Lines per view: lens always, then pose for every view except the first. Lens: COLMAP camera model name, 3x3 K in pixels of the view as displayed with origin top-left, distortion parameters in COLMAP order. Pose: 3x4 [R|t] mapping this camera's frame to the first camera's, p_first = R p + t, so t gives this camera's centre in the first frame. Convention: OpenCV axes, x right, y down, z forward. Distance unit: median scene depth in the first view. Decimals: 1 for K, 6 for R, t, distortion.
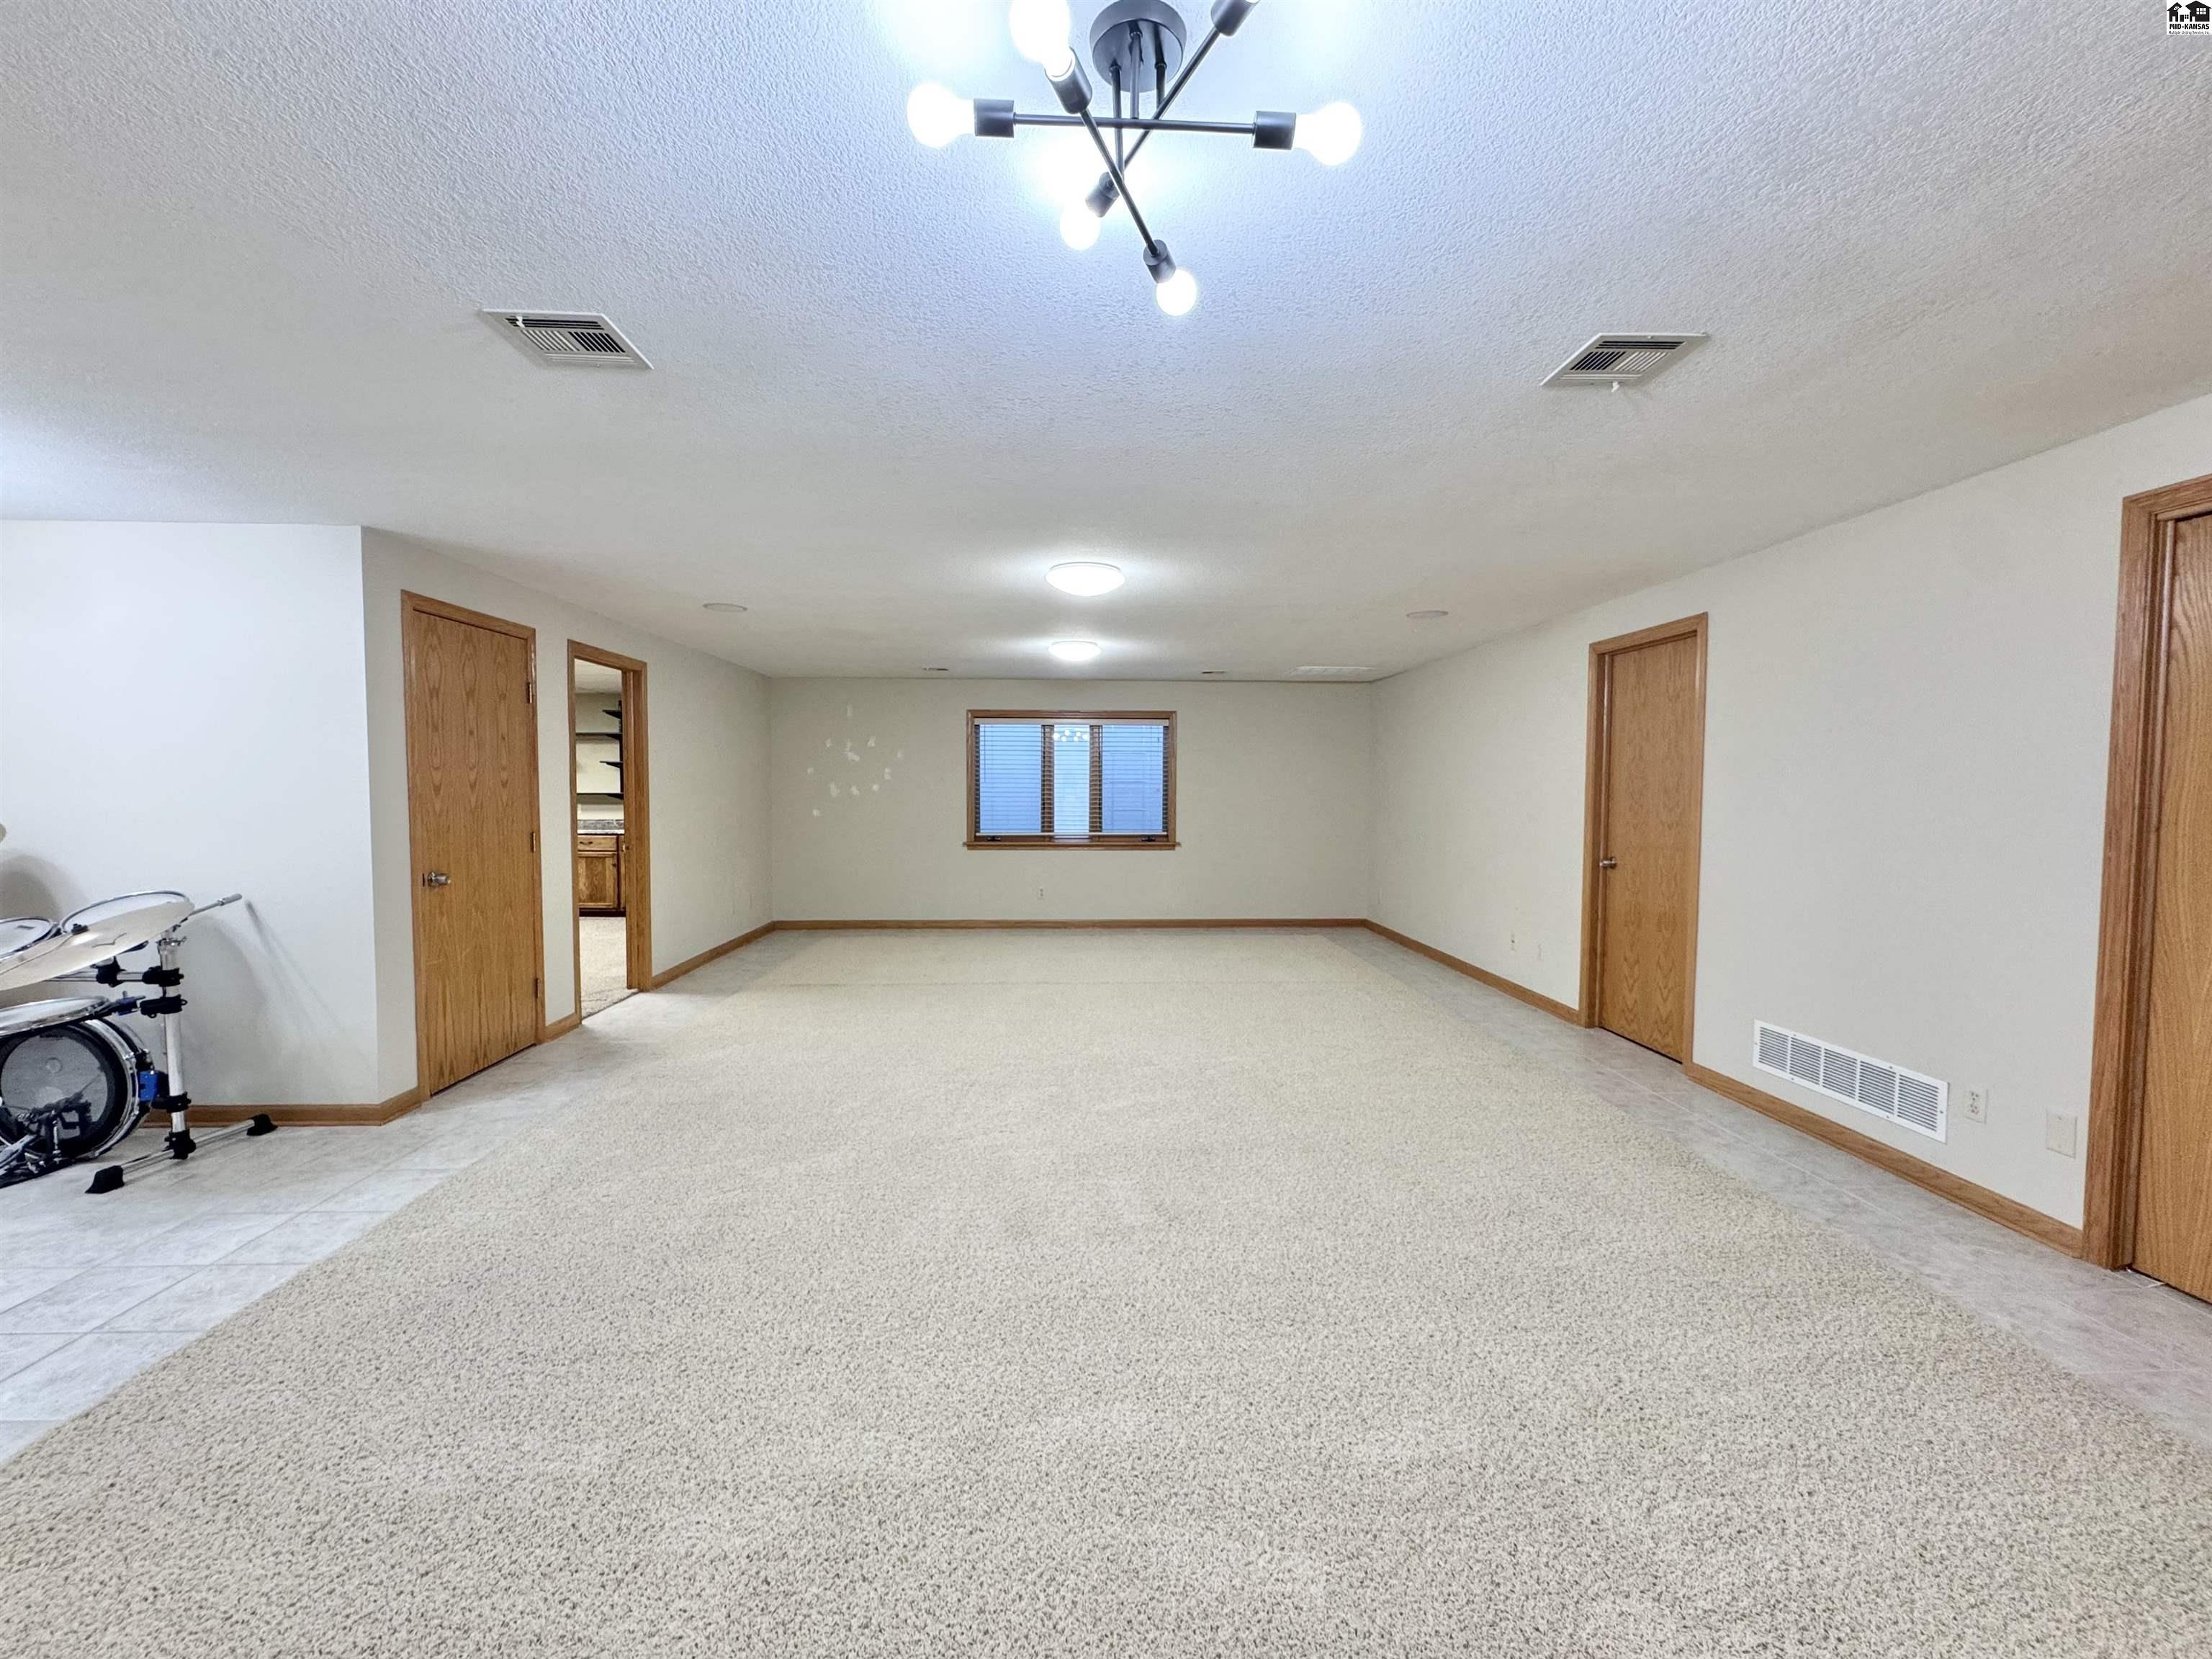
lens RADIAL K [[882.6, 0, 1104.6], [0, 882.6, 827.0], [0, 0, 1]] dist [-0.003677, 0.000599]
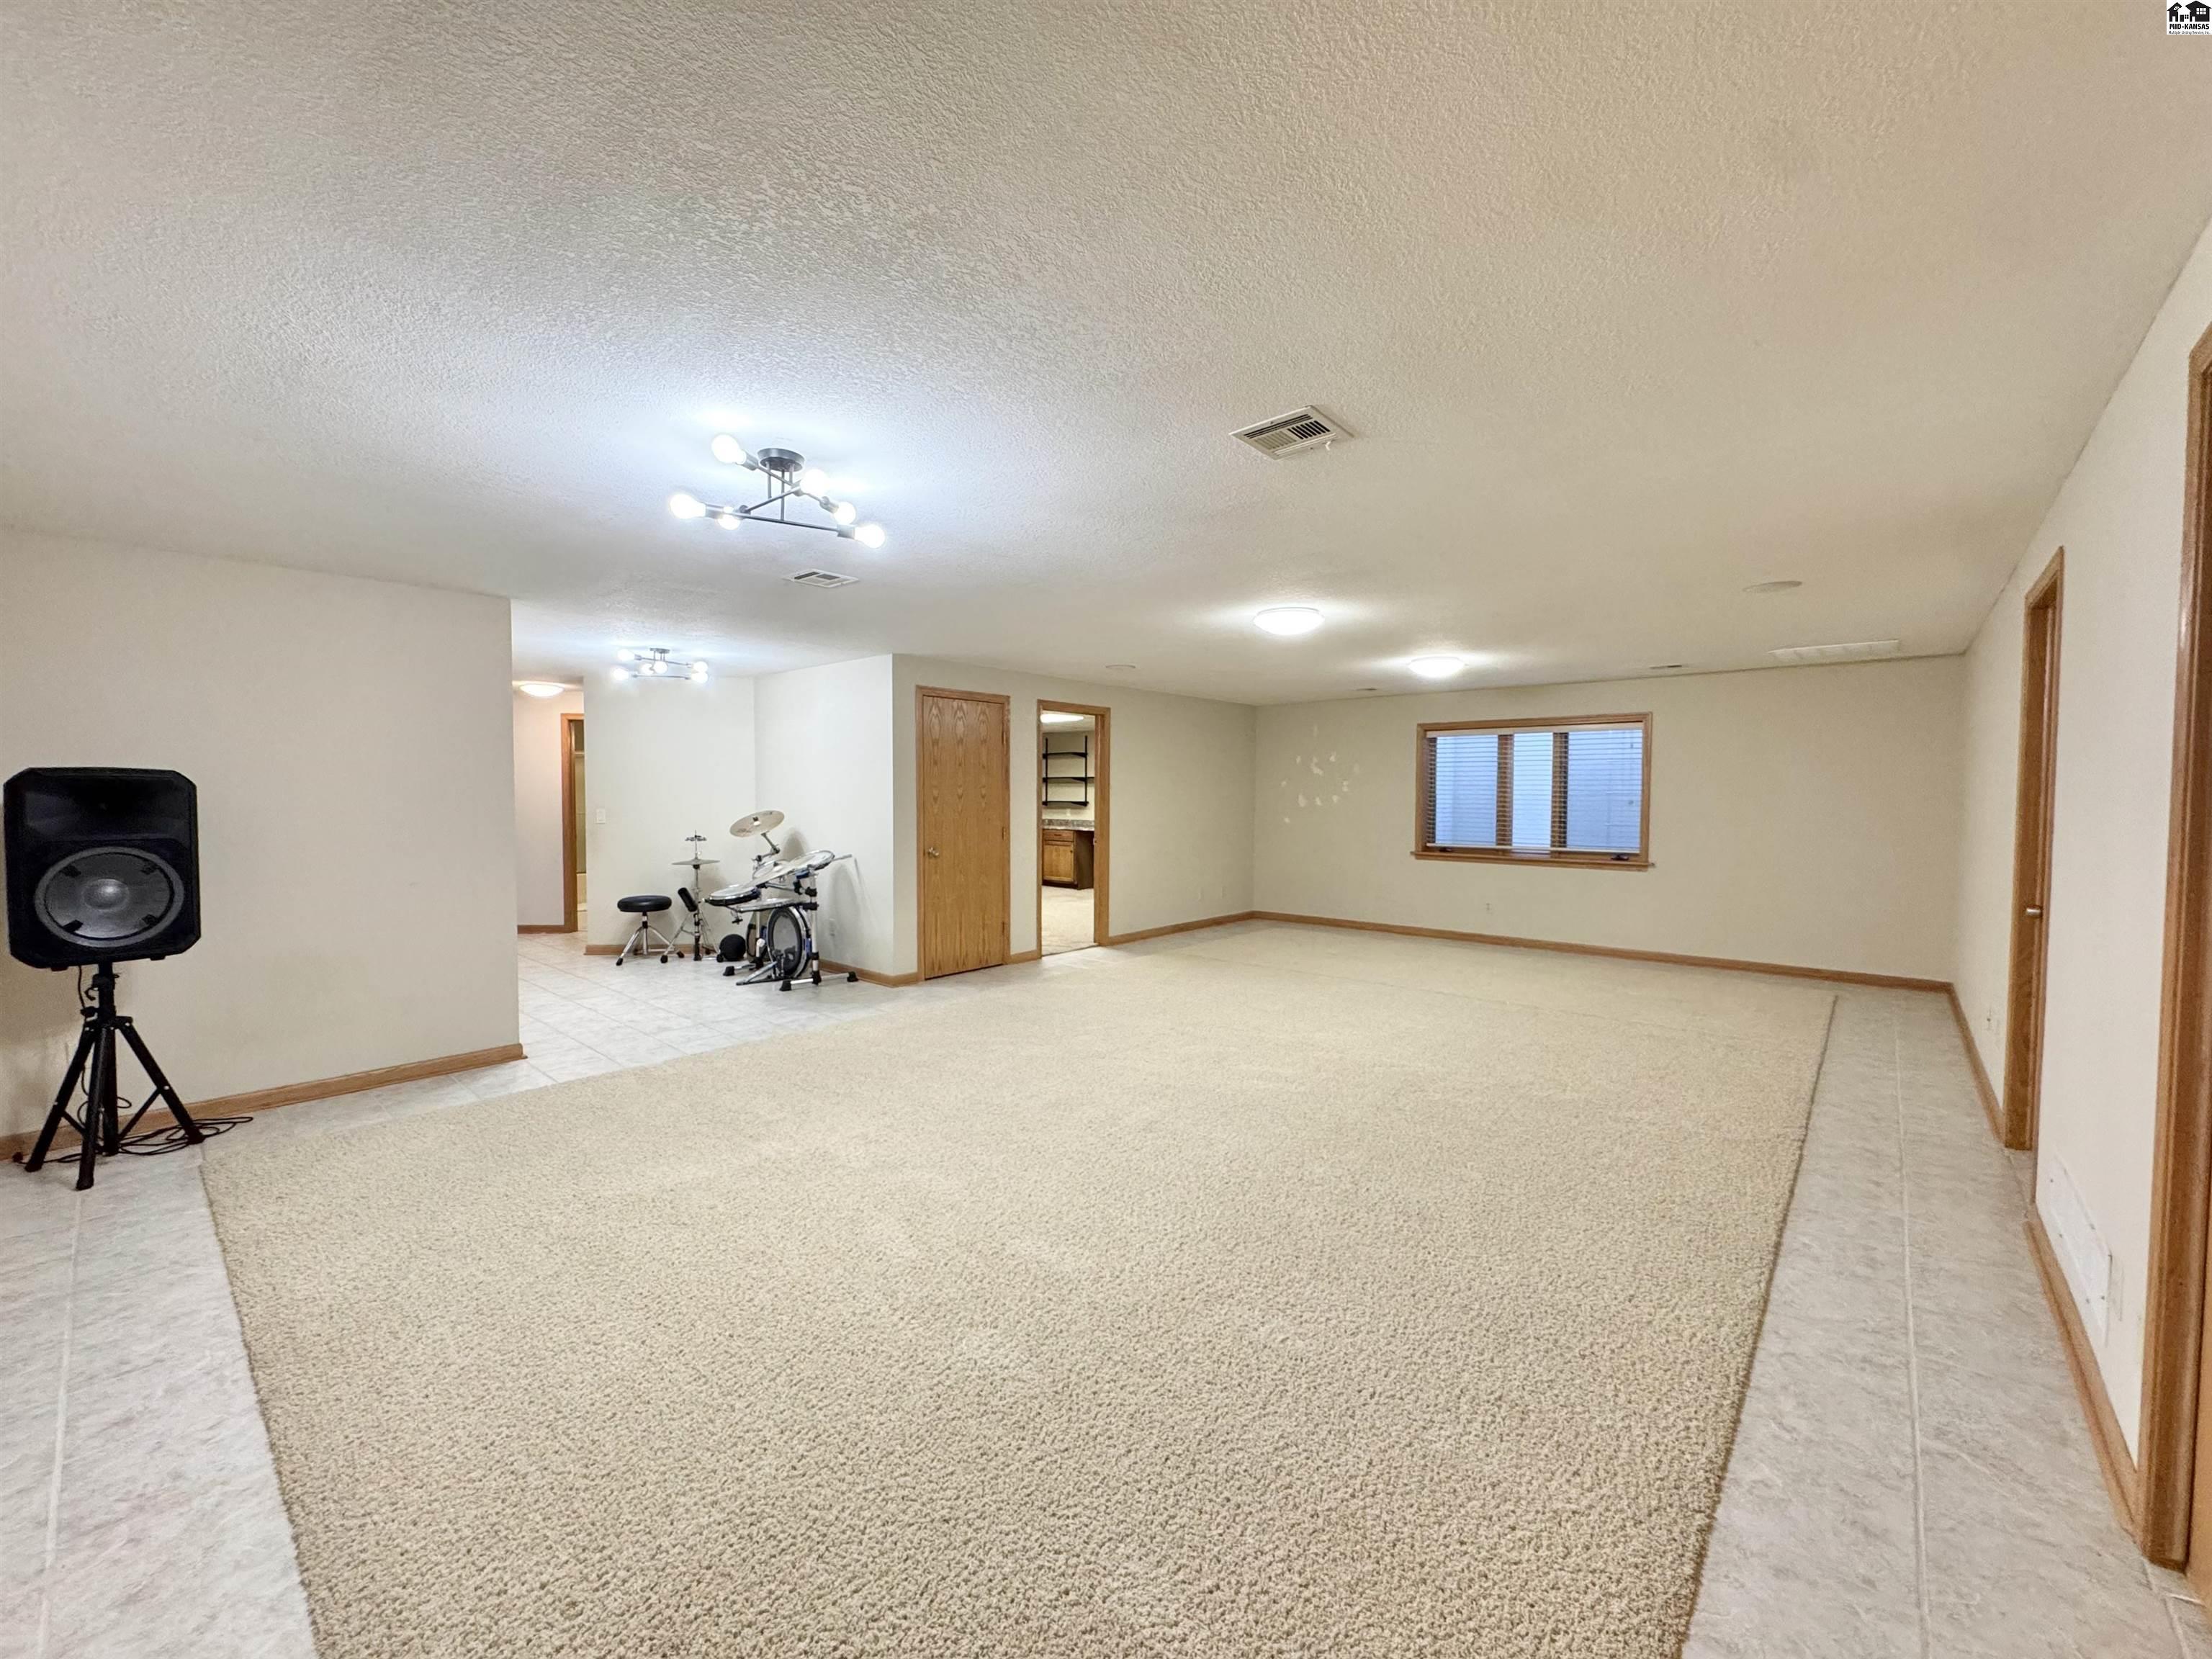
lens RADIAL K [[882.6, 0, 1104.6], [0, 882.6, 827.0], [0, 0, 1]] dist [-0.003677, 0.000599]
pose [[0.722171, 0.024829, -0.691269, 0.499349], [-0.033210, 0.999448, 0.001203, -0.001748], [0.690917, 0.022088, 0.722596, 0.001099]]
